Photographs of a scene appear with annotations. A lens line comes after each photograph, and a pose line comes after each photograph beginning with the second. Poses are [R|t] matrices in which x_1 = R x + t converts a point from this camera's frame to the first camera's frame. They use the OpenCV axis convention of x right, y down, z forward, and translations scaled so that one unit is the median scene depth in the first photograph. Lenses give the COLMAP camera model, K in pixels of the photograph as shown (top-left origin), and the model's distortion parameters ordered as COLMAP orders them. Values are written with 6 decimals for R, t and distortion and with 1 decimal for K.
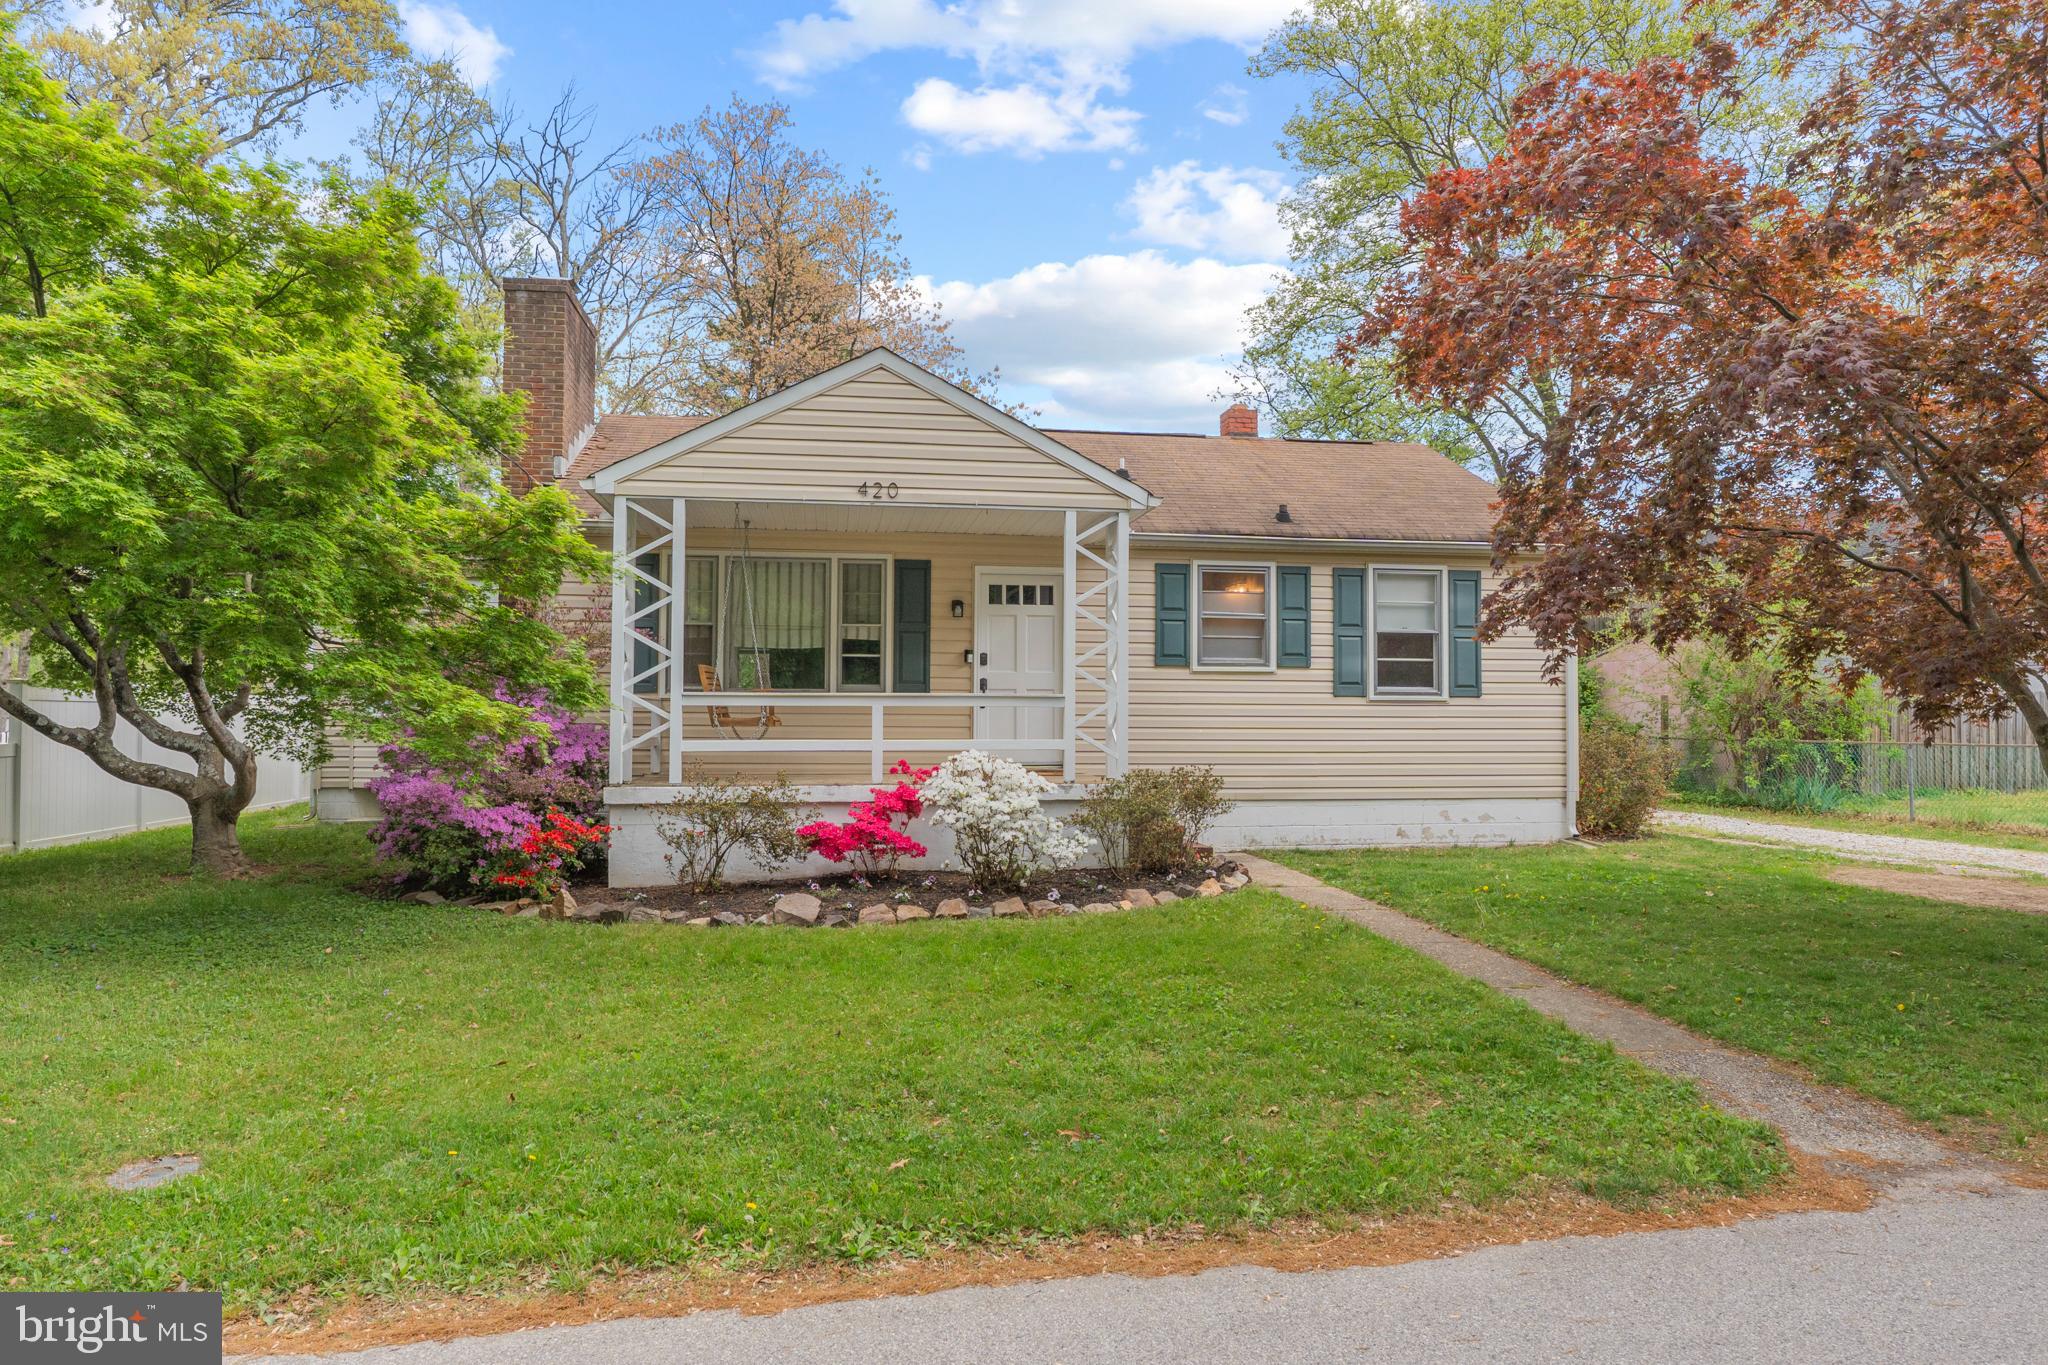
lens RADIAL K [[1269.2, 0, 1024.0], [0, 1269.2, 682.5], [0, 0, 1]] dist [0.006545, 0.001858]
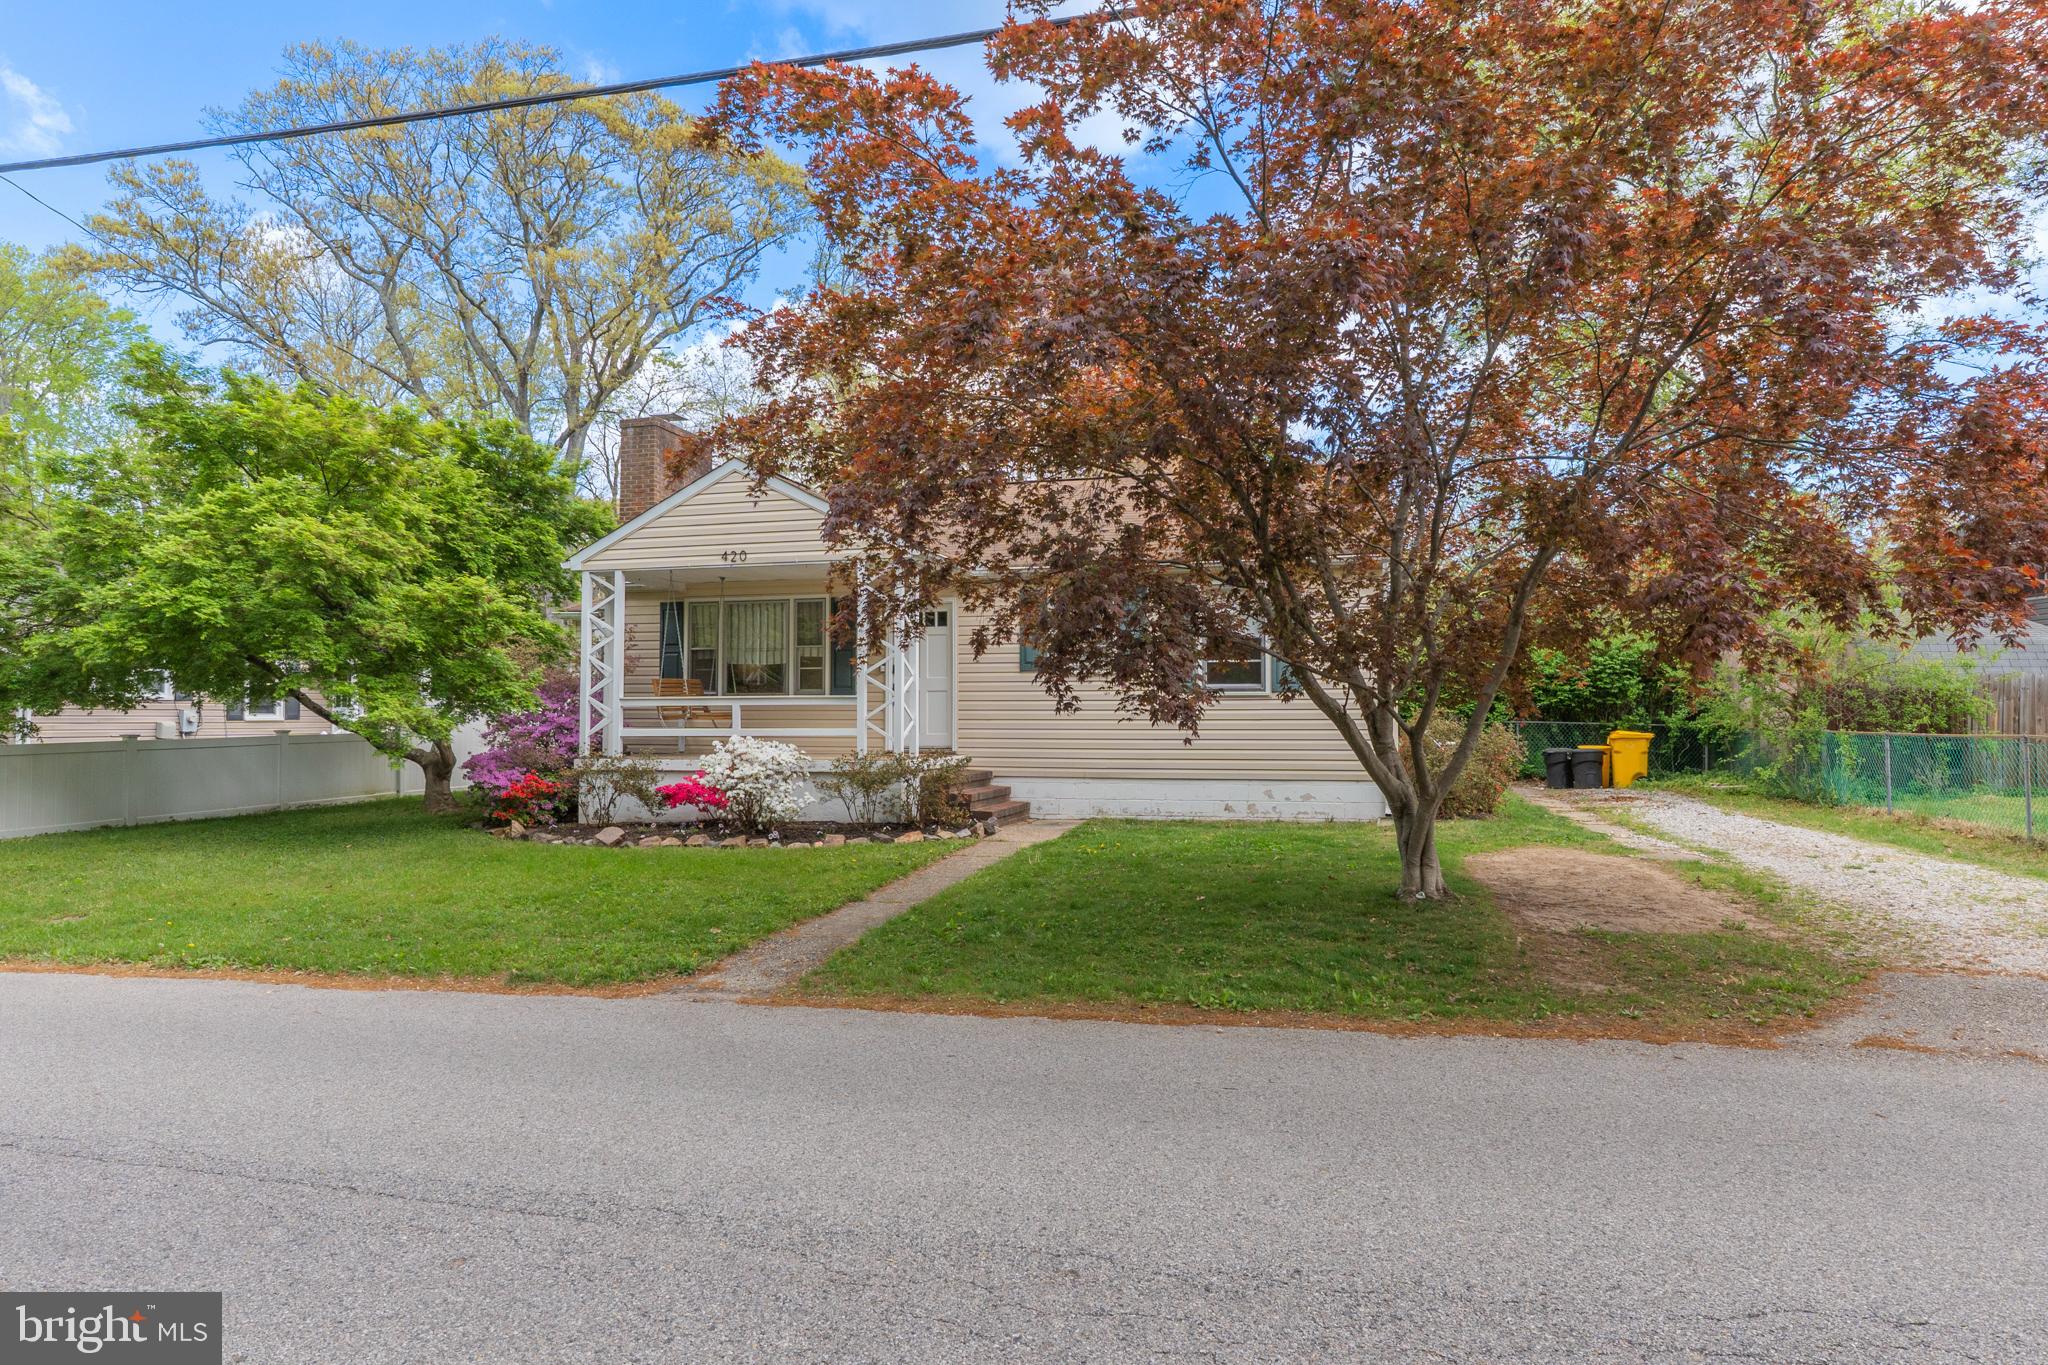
lens RADIAL K [[1163.1, 0, 1024.0], [0, 1163.1, 682.5], [0, 0, 1]] dist [-0.002031, -0.000427]
pose [[0.919885, -0.015099, -0.391897, 0.657886], [0.016497, 0.999864, 0.000200, -0.002193], [0.391841, -0.006649, 0.920009, -0.085435]]
